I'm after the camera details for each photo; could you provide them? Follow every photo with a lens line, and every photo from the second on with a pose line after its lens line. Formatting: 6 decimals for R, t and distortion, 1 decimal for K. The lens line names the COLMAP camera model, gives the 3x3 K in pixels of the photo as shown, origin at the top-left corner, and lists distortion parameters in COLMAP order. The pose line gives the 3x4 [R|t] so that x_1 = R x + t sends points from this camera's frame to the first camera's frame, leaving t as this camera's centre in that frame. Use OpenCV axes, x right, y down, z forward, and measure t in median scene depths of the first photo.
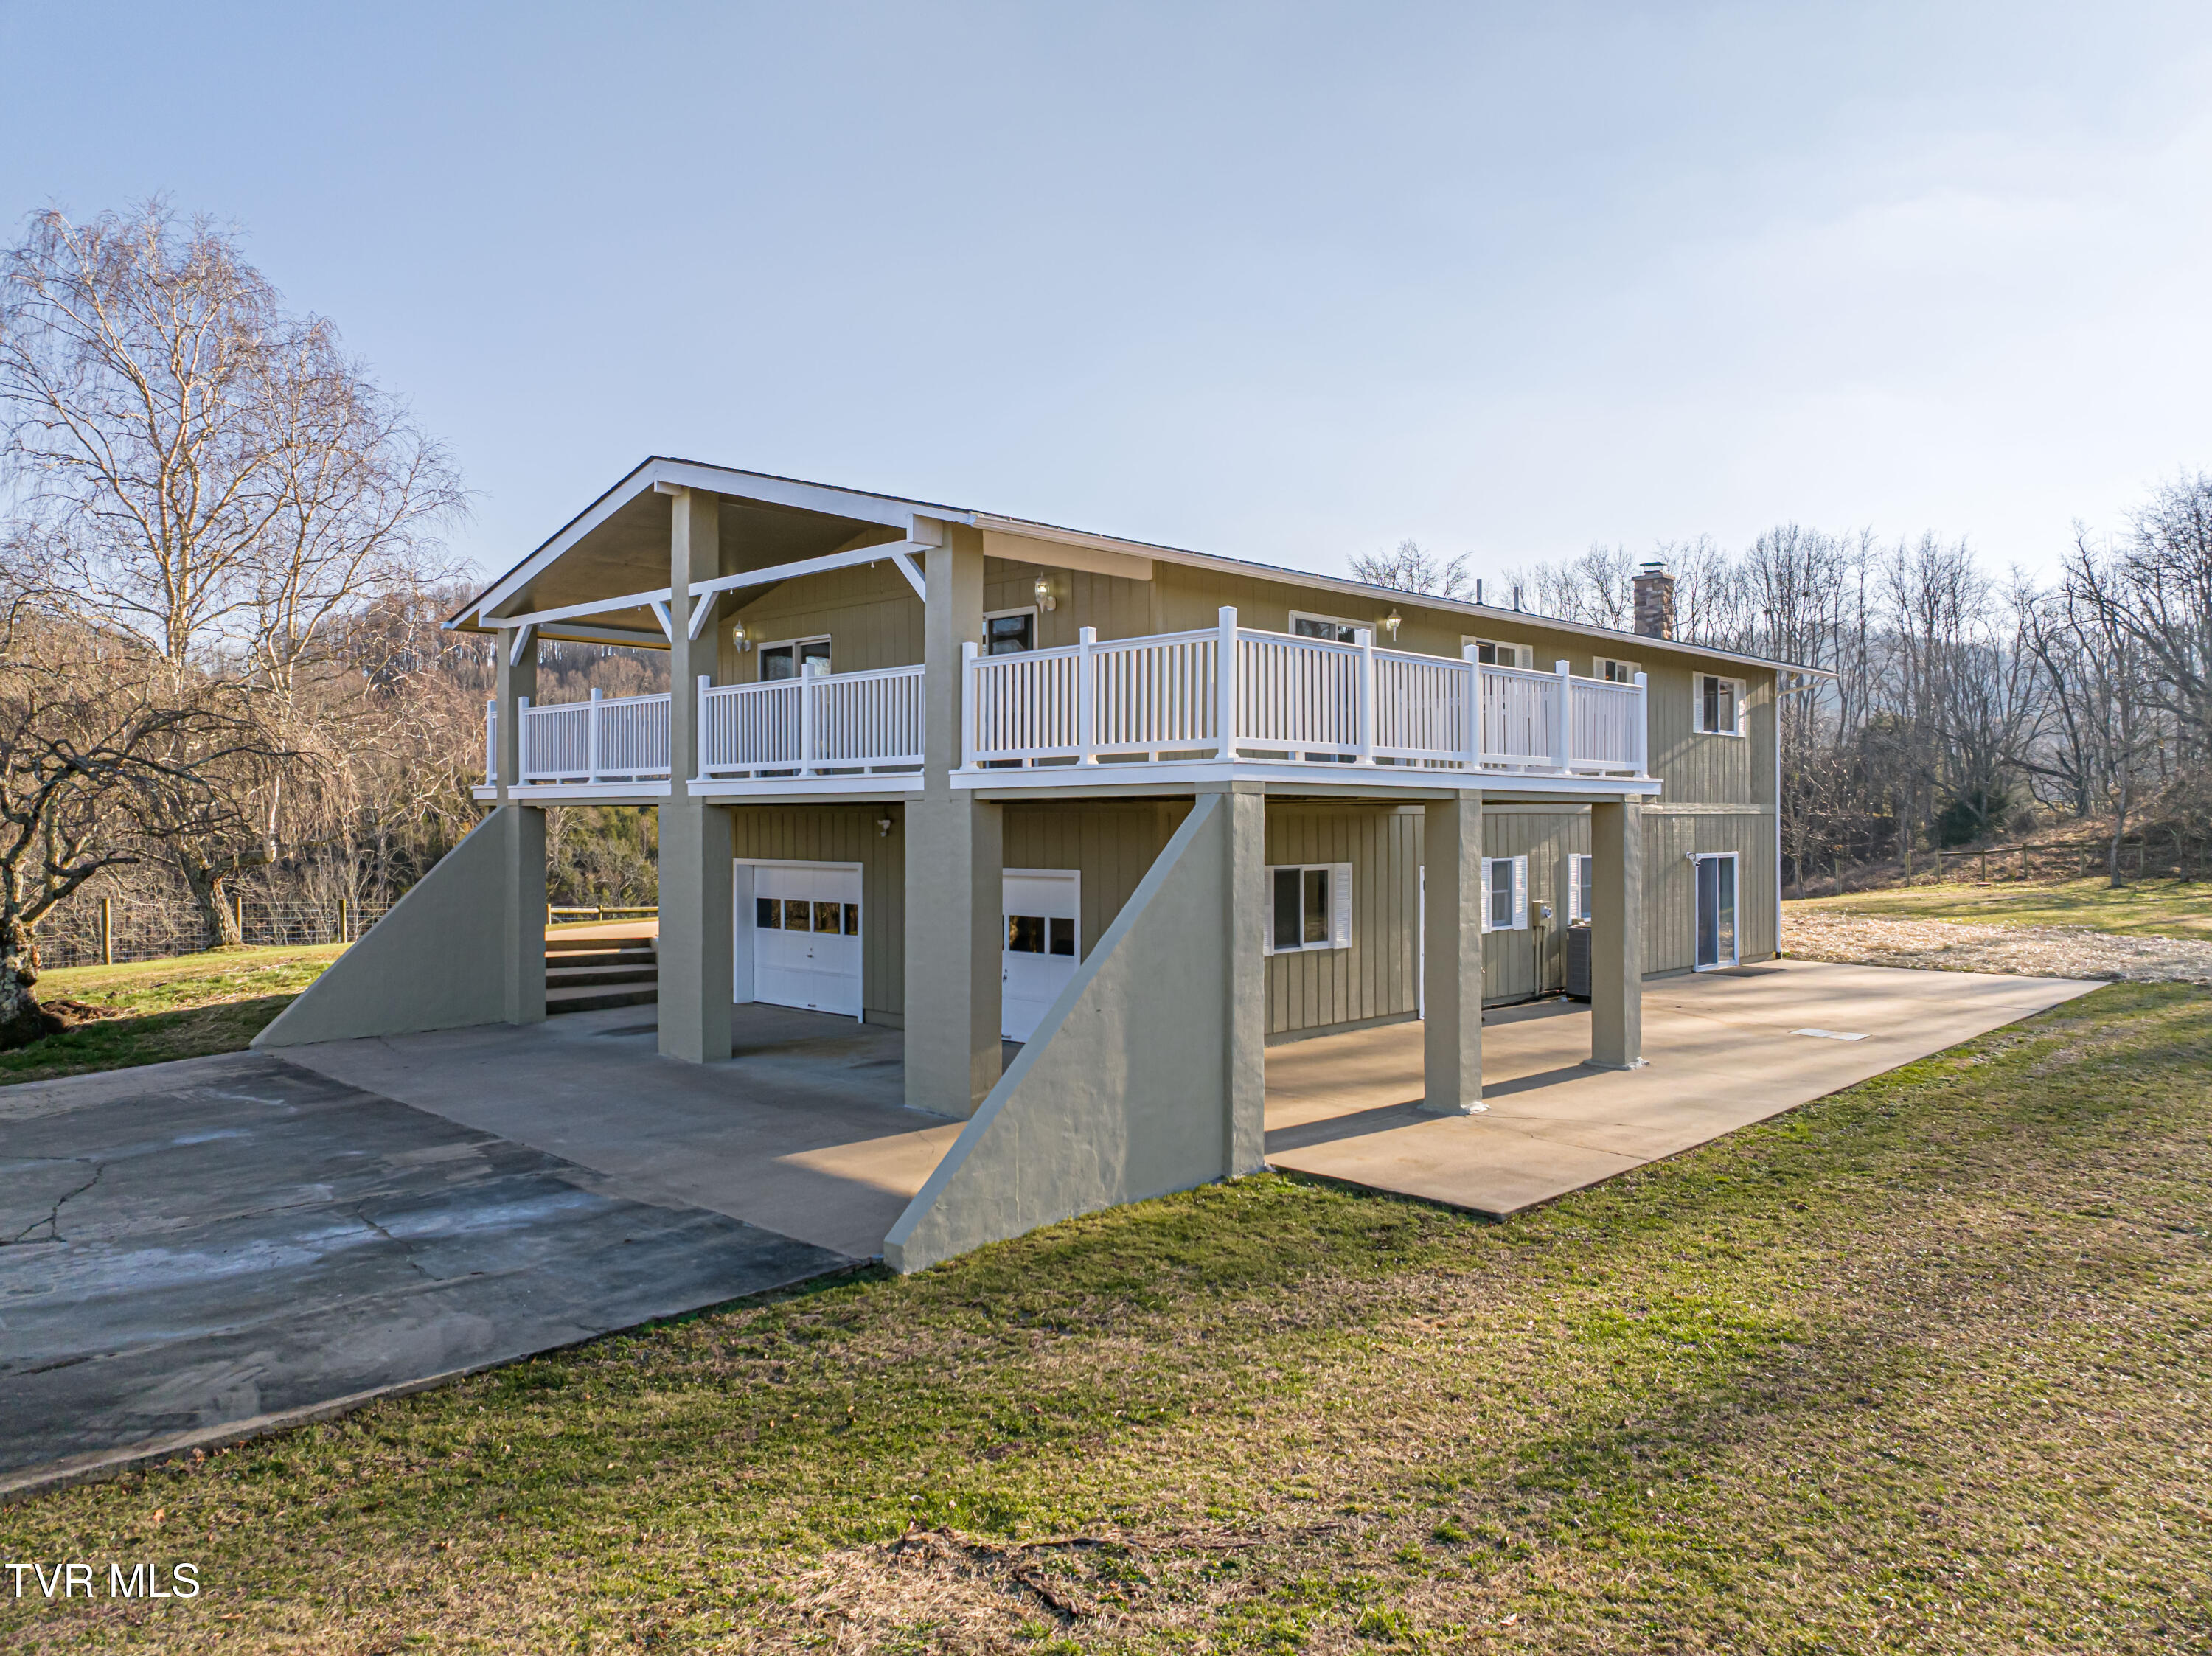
lens RADIAL K [[1538.1, 0, 1106.0], [0, 1538.1, 828.0], [0, 0, 1]] dist [-0.023480, -0.000397]
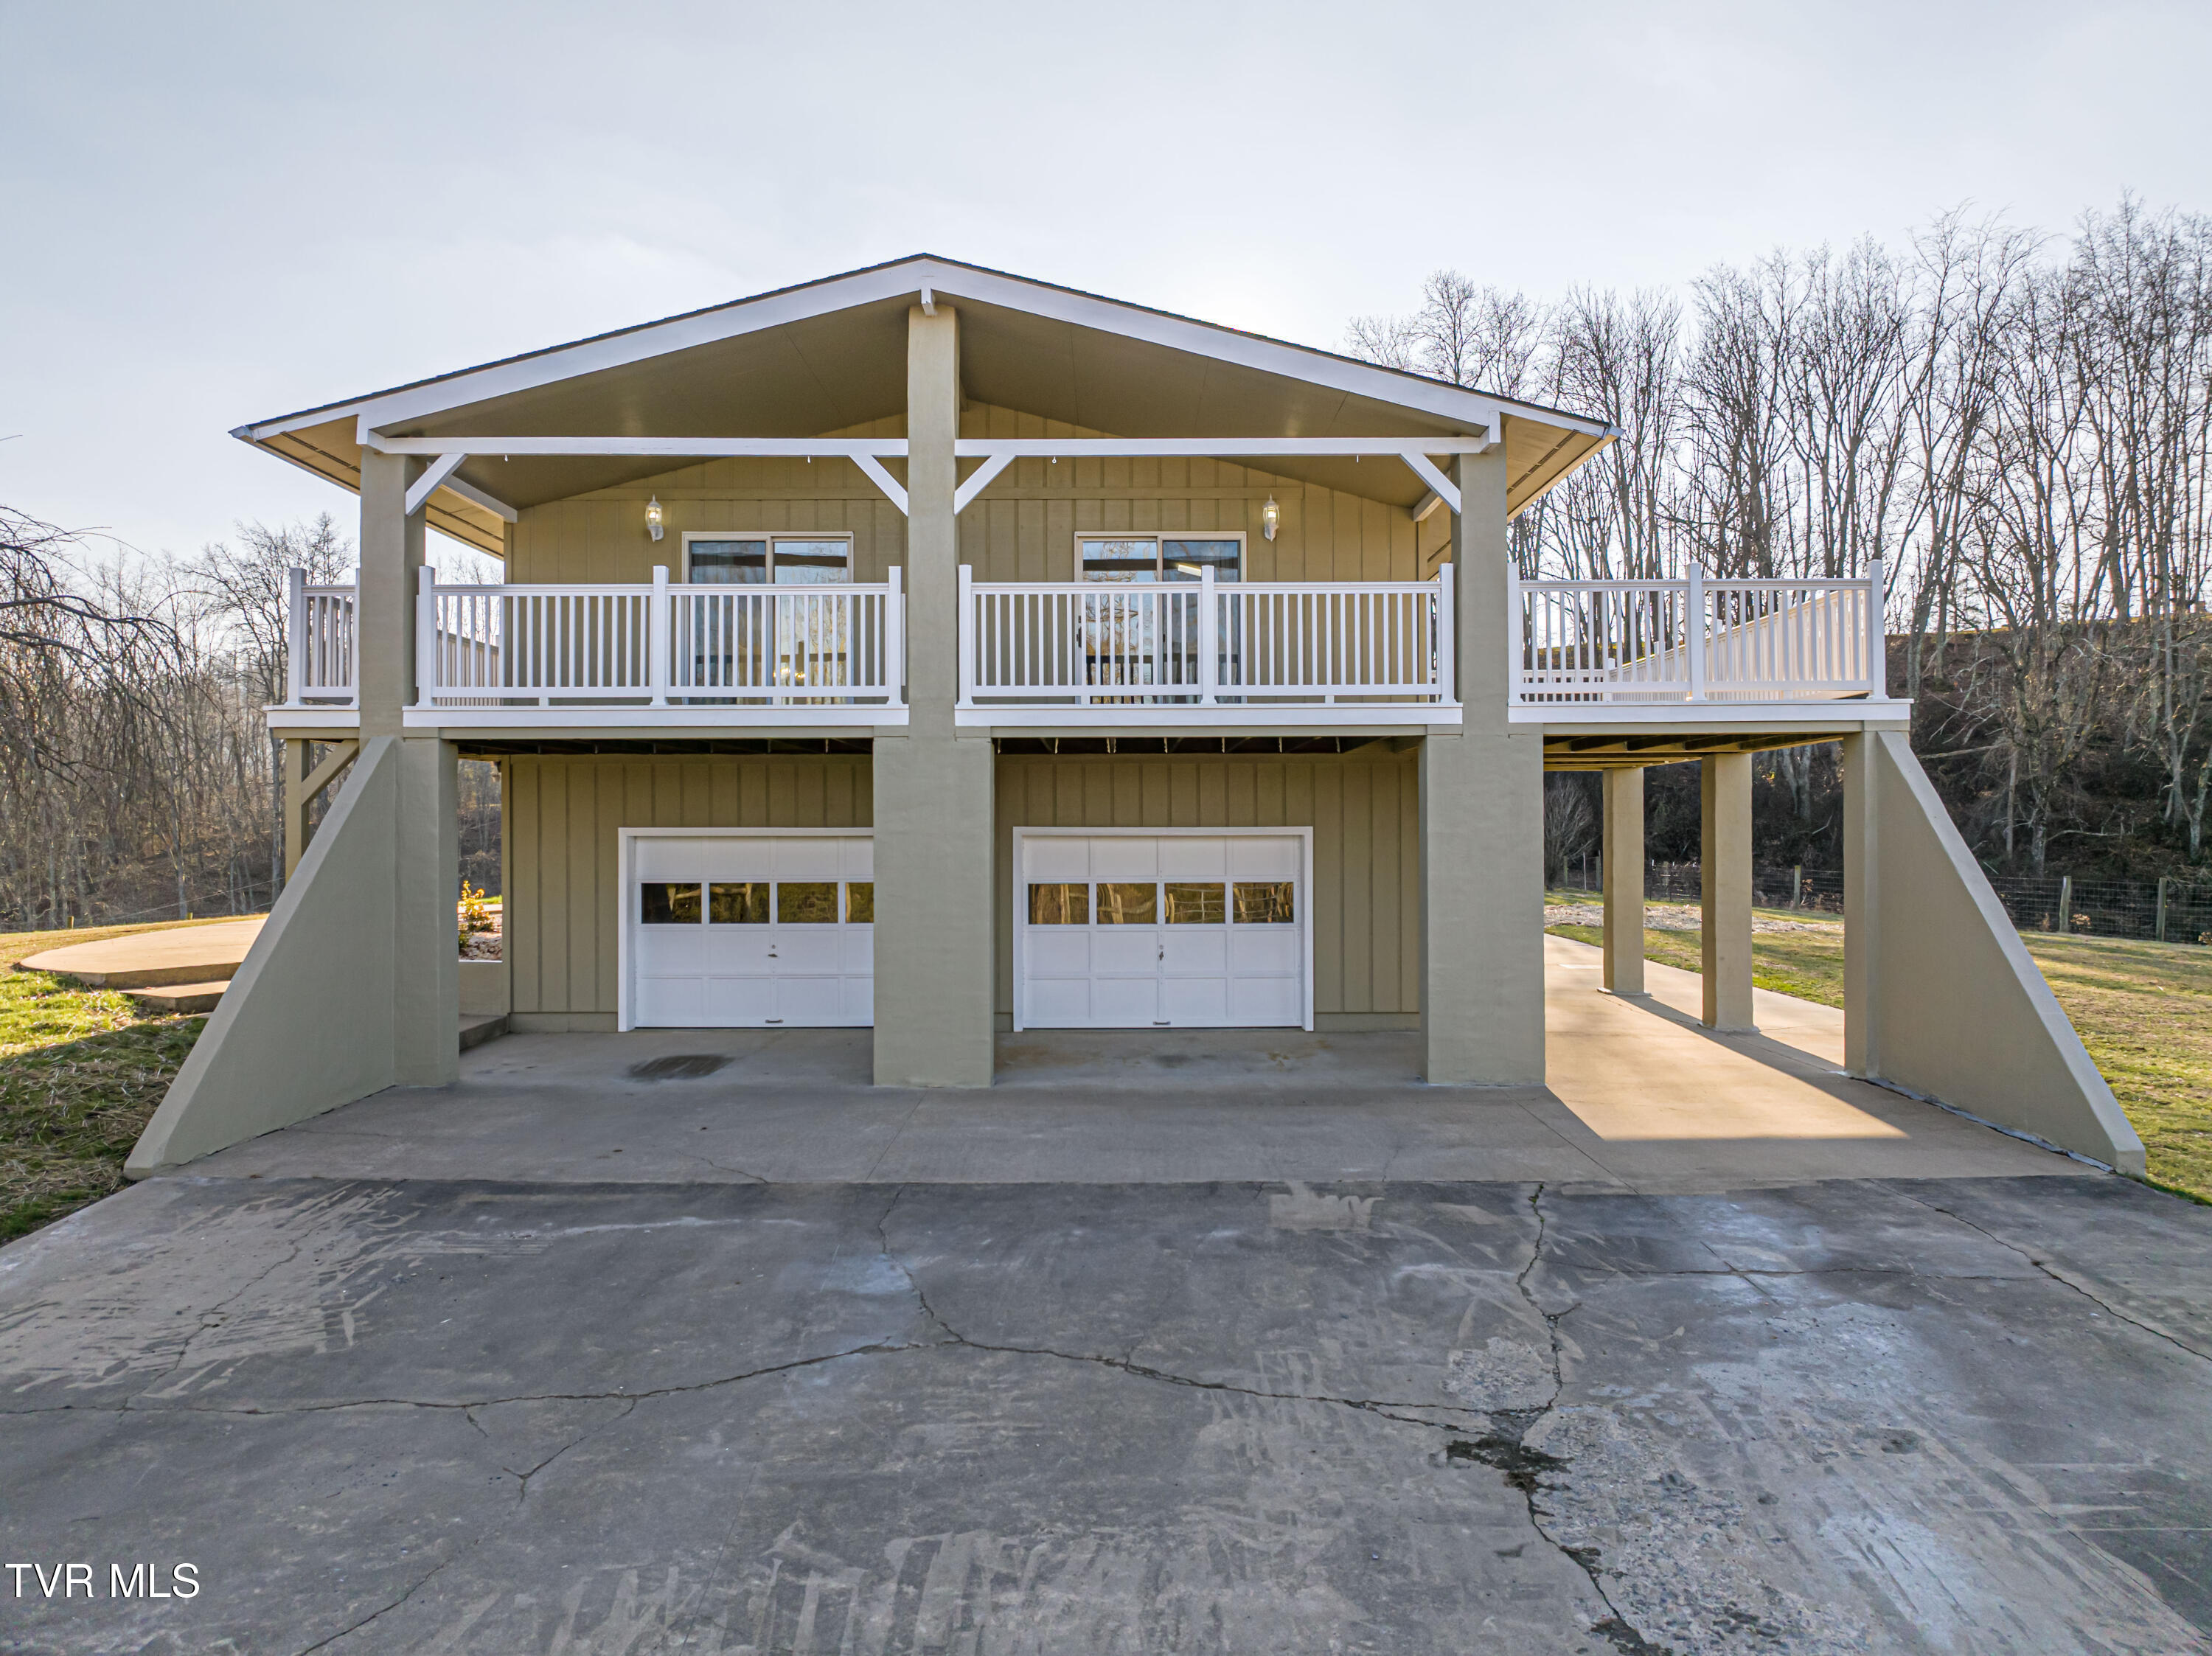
lens RADIAL K [[1550.5, 0, 1117.3], [0, 1550.5, 801.3], [0, 0, 1]] dist [-0.026954, 0.000631]
pose [[0.714953, 0.011120, 0.699085, -0.703535], [0.007849, 0.999683, -0.023929, 0.031722], [-0.699129, 0.022595, 0.714639, 0.398295]]
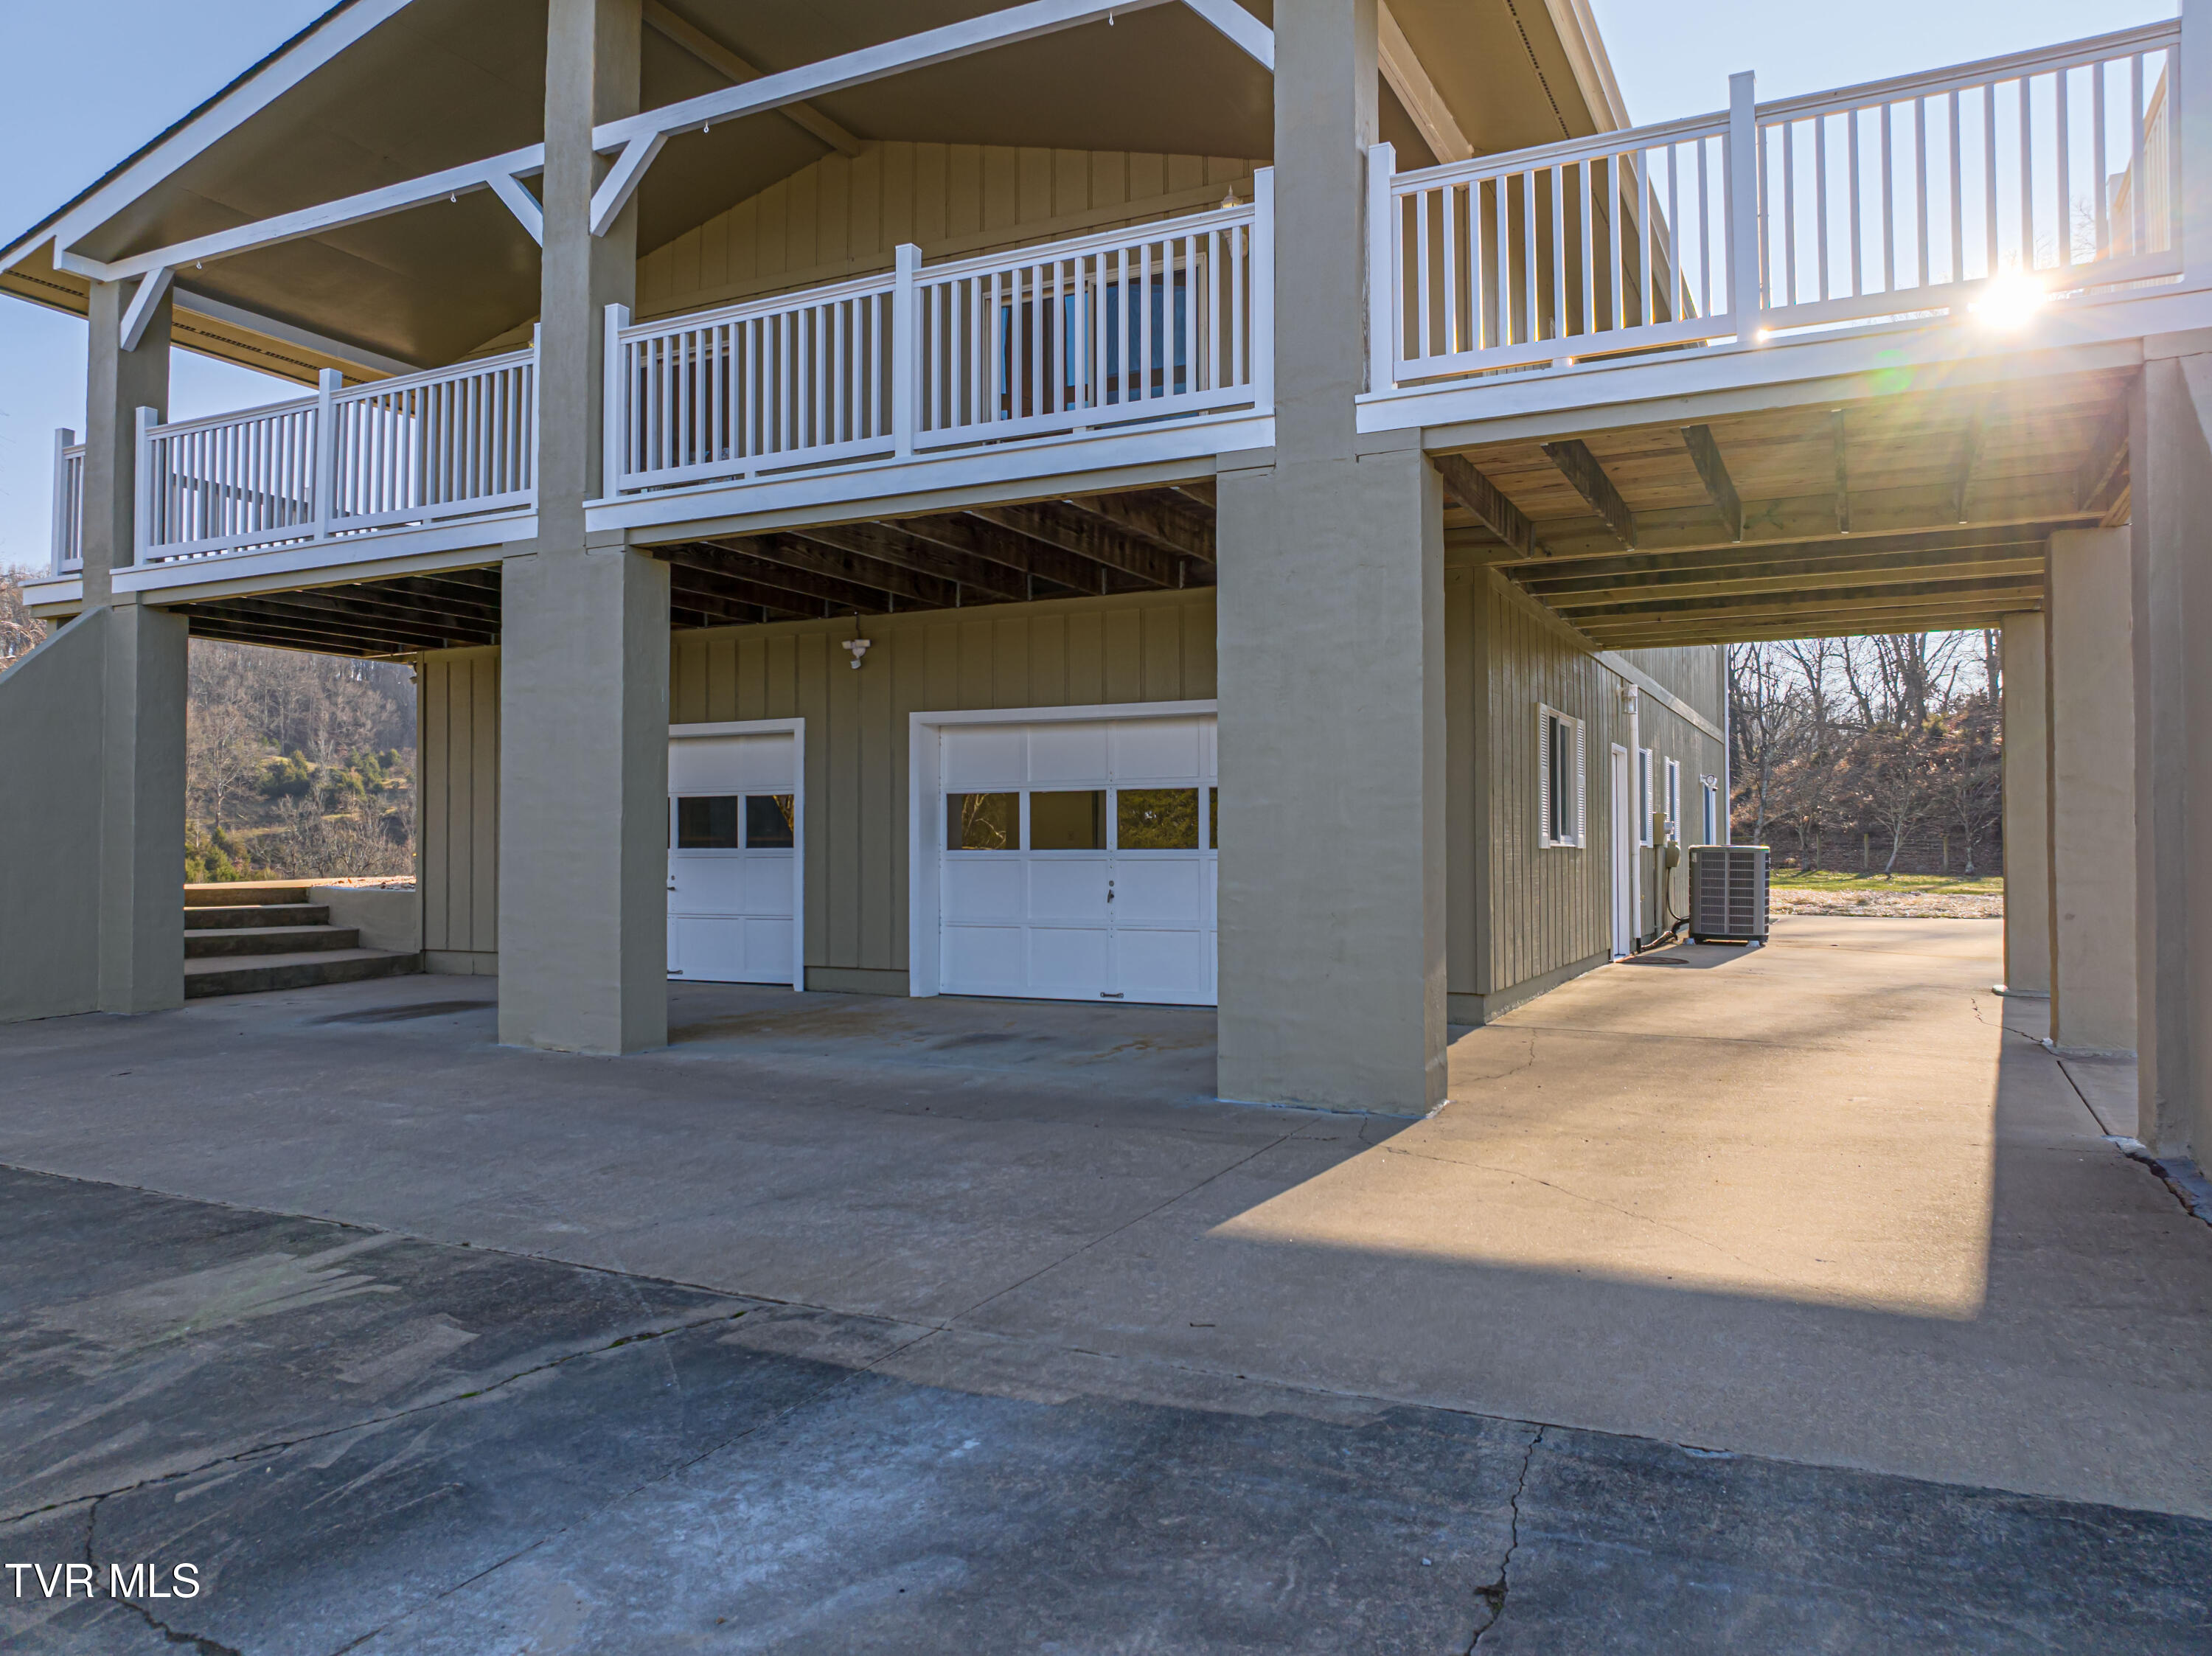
lens RADIAL K [[1555.6, 0, 1115.3], [0, 1555.6, 820.2], [0, 0, 1]] dist [-0.076969, 0.059390]
pose [[0.949033, 0.003562, 0.315156, -0.254672], [0.004452, 0.999685, -0.024703, 0.084160], [-0.315144, 0.024847, 0.948718, 0.441321]]
